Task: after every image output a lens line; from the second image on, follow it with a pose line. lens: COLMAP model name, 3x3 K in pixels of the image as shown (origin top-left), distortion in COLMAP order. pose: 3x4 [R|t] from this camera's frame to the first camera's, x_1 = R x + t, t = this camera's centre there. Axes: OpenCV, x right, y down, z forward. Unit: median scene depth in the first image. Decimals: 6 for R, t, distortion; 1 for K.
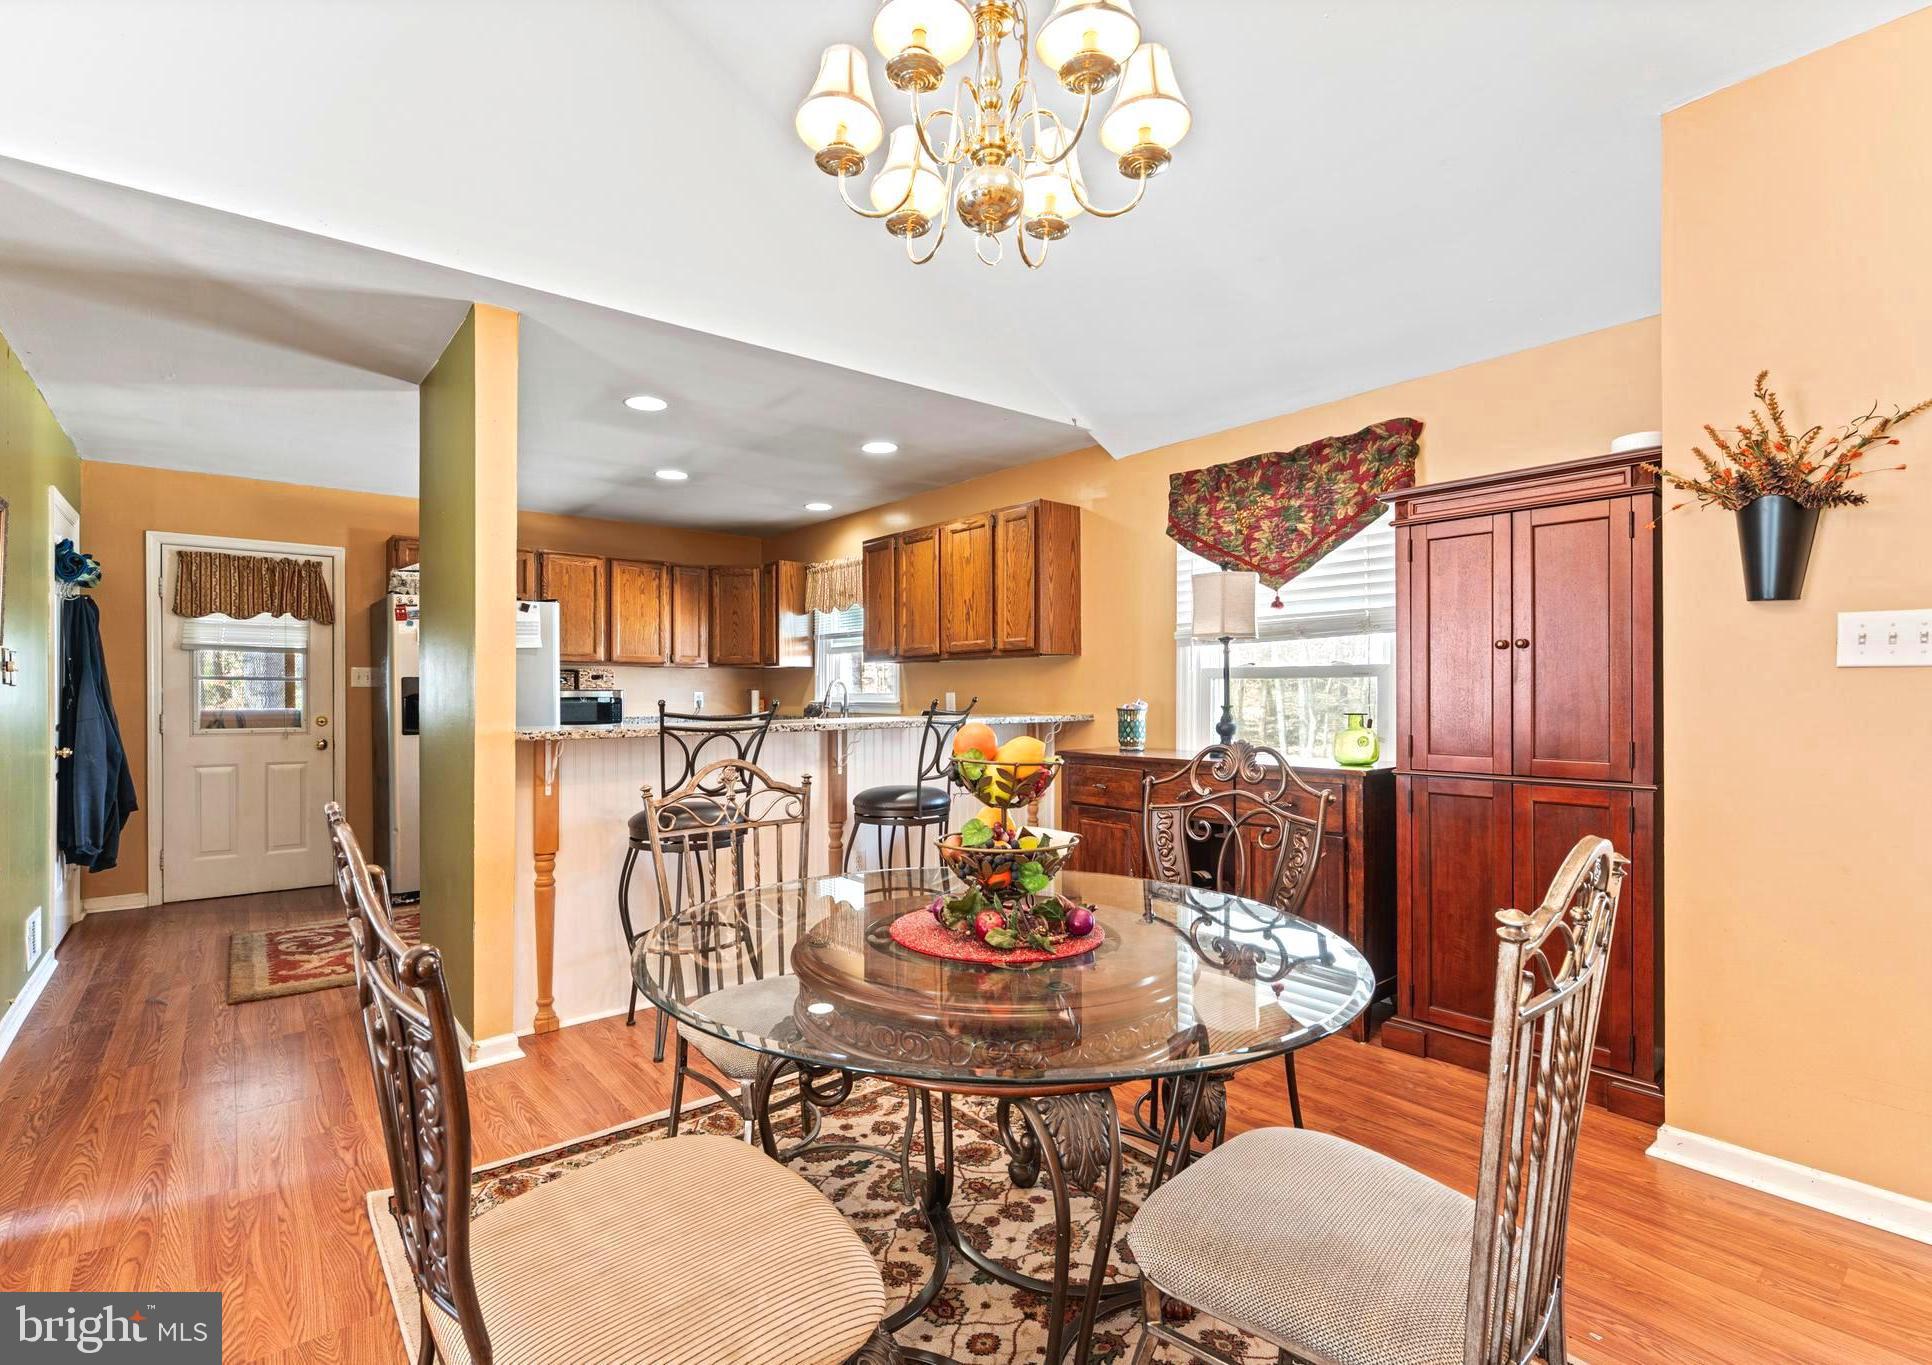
lens RADIAL K [[888.9, 0, 935.2], [0, 888.9, 698.5], [0, 0, 1]] dist [-0.003642, -0.000221]
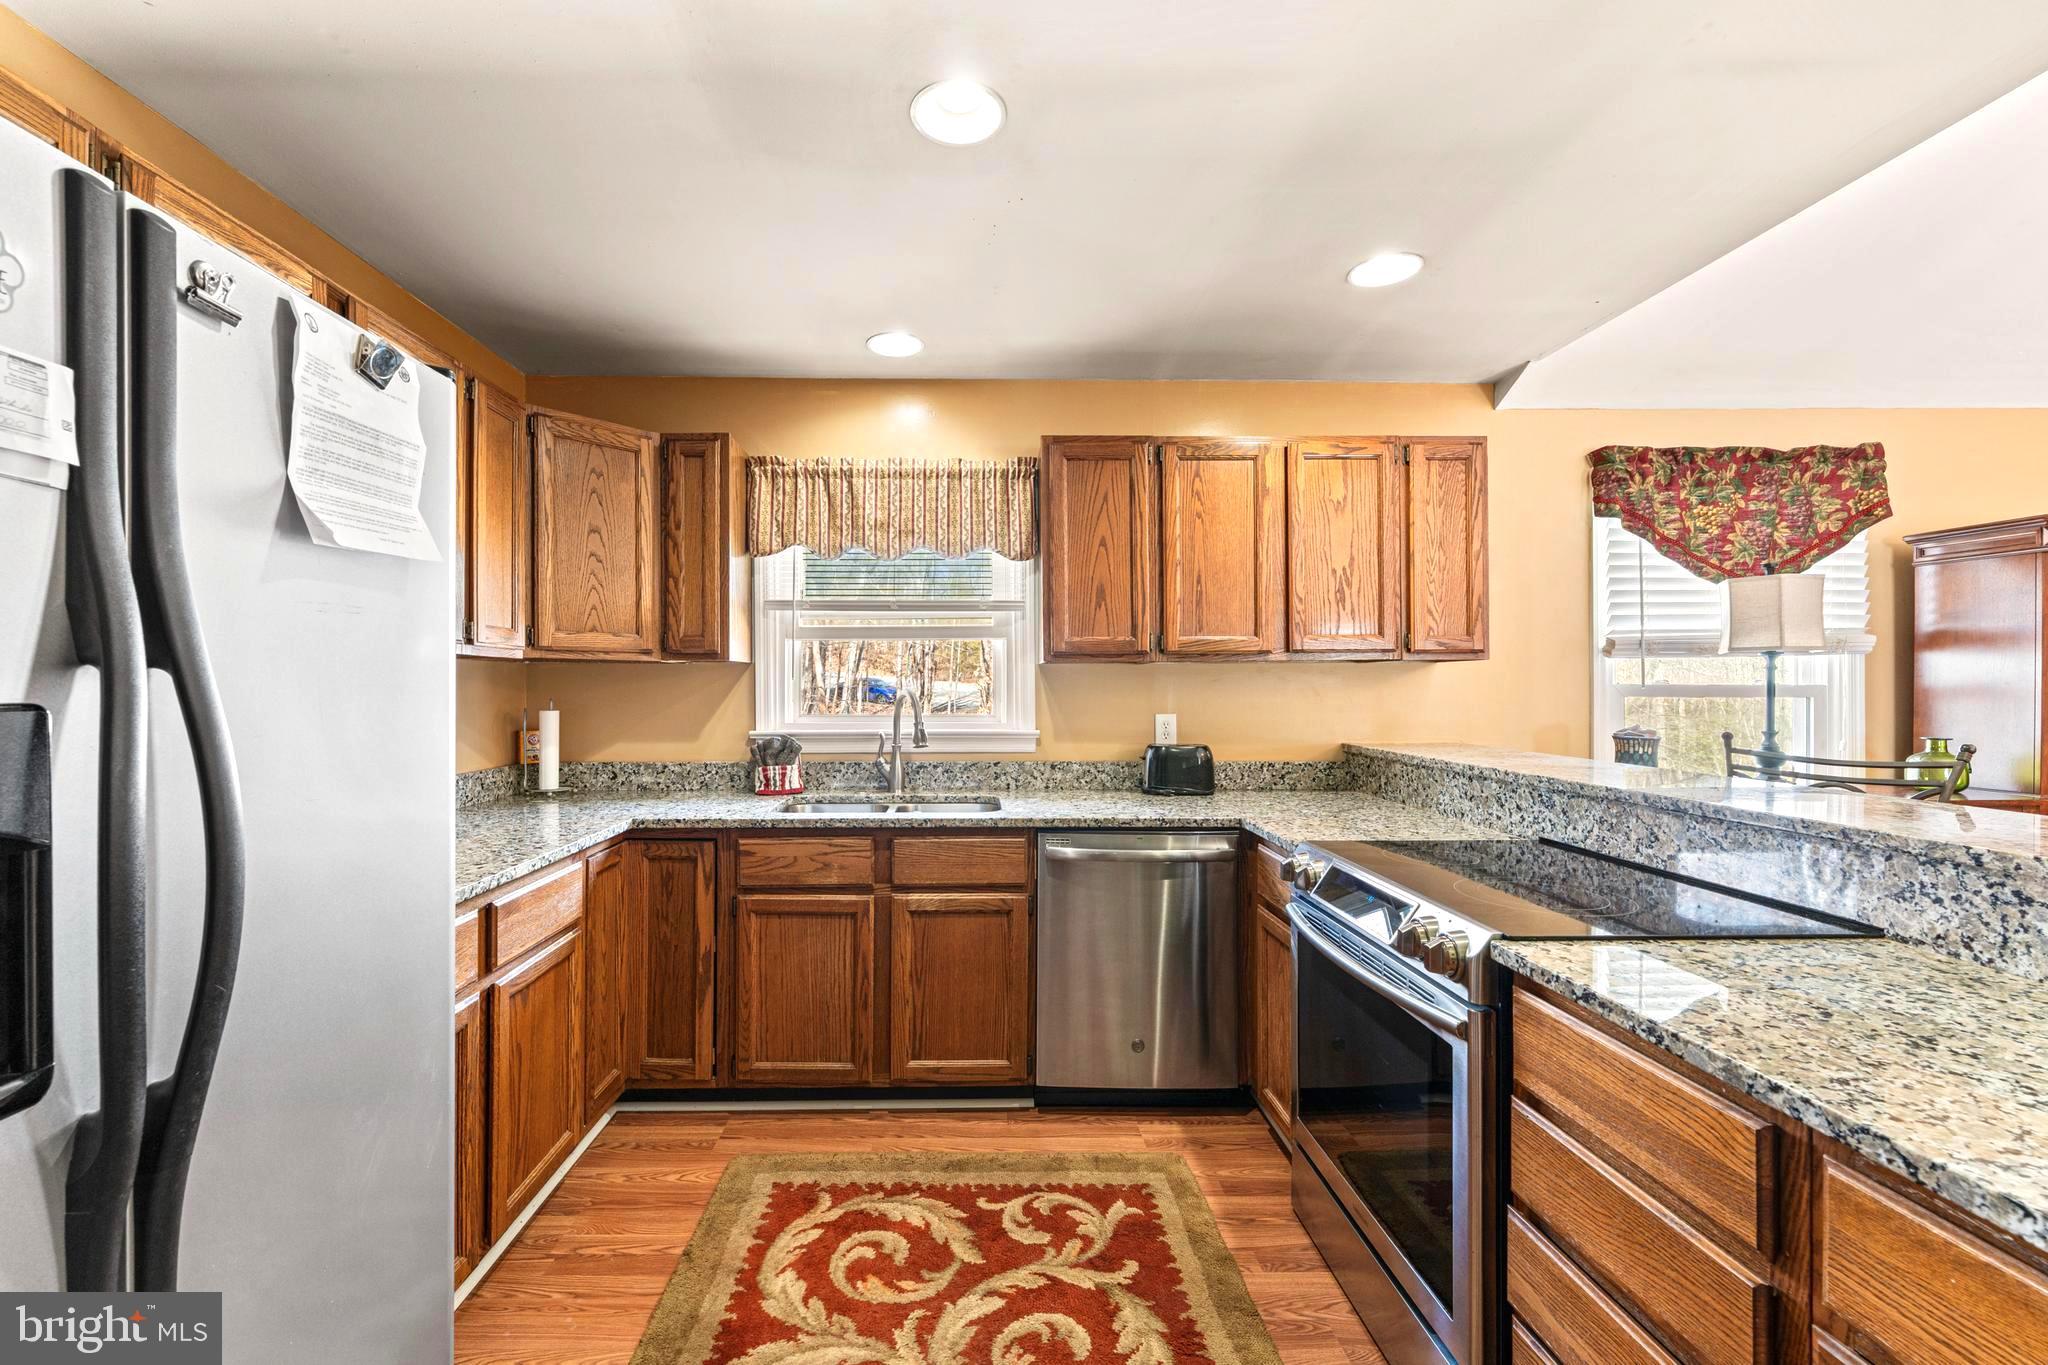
lens RADIAL K [[825.3, 0, 983.7], [0, 825.3, 688.4], [0, 0, 1]] dist [0.001843, -0.000215]
pose [[0.612731, -0.000540, 0.790291, -0.721874], [0.005652, 0.999977, -0.003700, -0.032378], [-0.790271, 0.006734, 0.612720, 1.048462]]
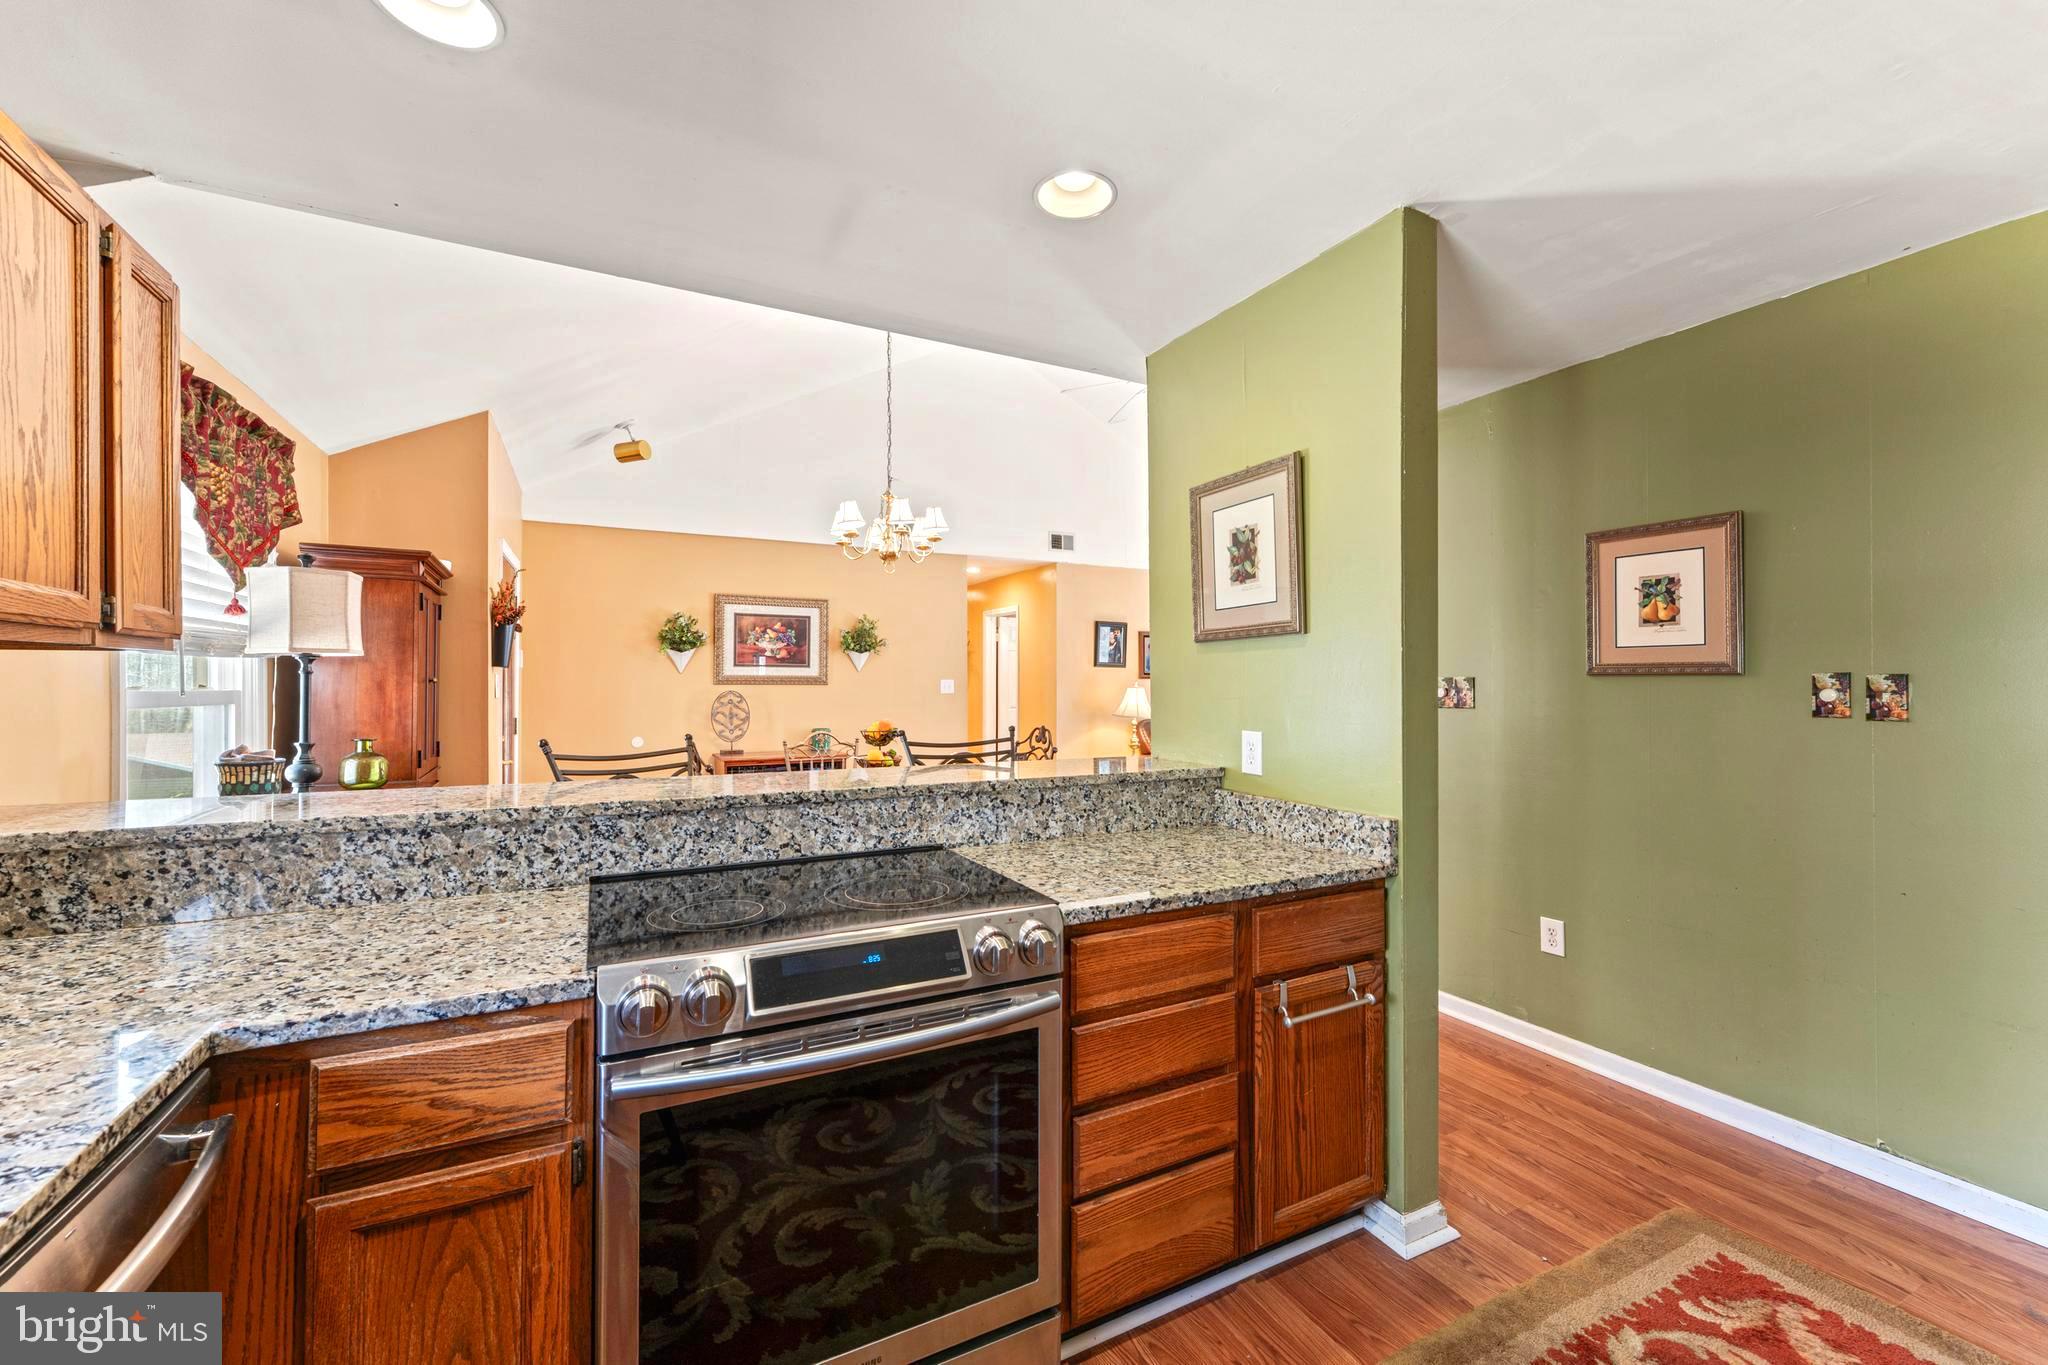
lens RADIAL K [[825.3, 0, 1019.8], [0, 825.3, 679.9], [0, 0, 1]] dist [0.001843, -0.000215]
pose [[-0.980020, 0.003365, 0.198869, -0.387737], [0.003603, 0.999993, 0.000834, -0.041775], [-0.198864, 0.001534, -0.980026, 1.488202]]
